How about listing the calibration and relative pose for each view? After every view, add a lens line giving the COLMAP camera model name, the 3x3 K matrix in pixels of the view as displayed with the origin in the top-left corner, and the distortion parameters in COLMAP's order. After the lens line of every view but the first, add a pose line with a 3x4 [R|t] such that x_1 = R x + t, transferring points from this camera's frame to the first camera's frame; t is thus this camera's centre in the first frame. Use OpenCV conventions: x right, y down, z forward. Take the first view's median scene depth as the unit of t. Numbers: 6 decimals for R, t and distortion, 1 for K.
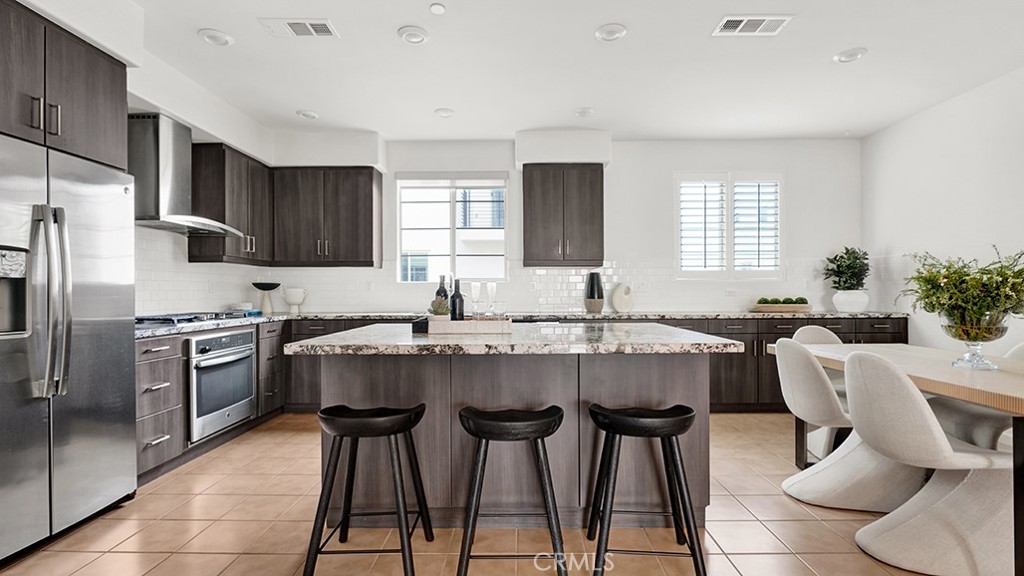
lens RADIAL K [[488.0, 0, 514.5], [0, 488.0, 292.2], [0, 0, 1]] dist [-0.040445, 0.003581]
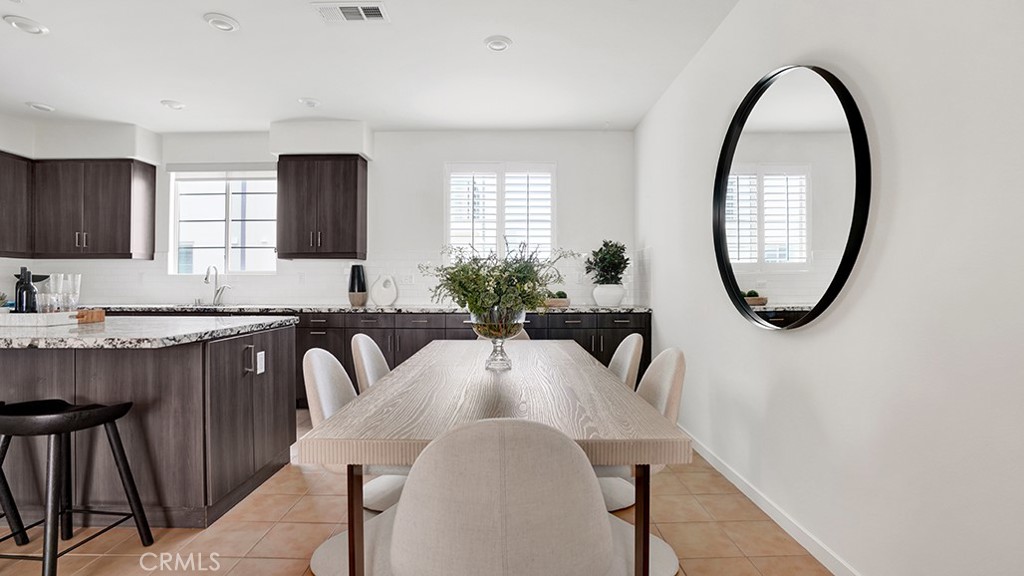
lens RADIAL K [[488.0, 0, 506.3], [0, 488.0, 289.1], [0, 0, 1]] dist [-0.040445, 0.003581]
pose [[0.999933, 0.003852, 0.010886, 0.471890], [-0.003962, 0.999941, 0.010119, -0.003310], [-0.010846, -0.010162, 0.999890, 0.010626]]
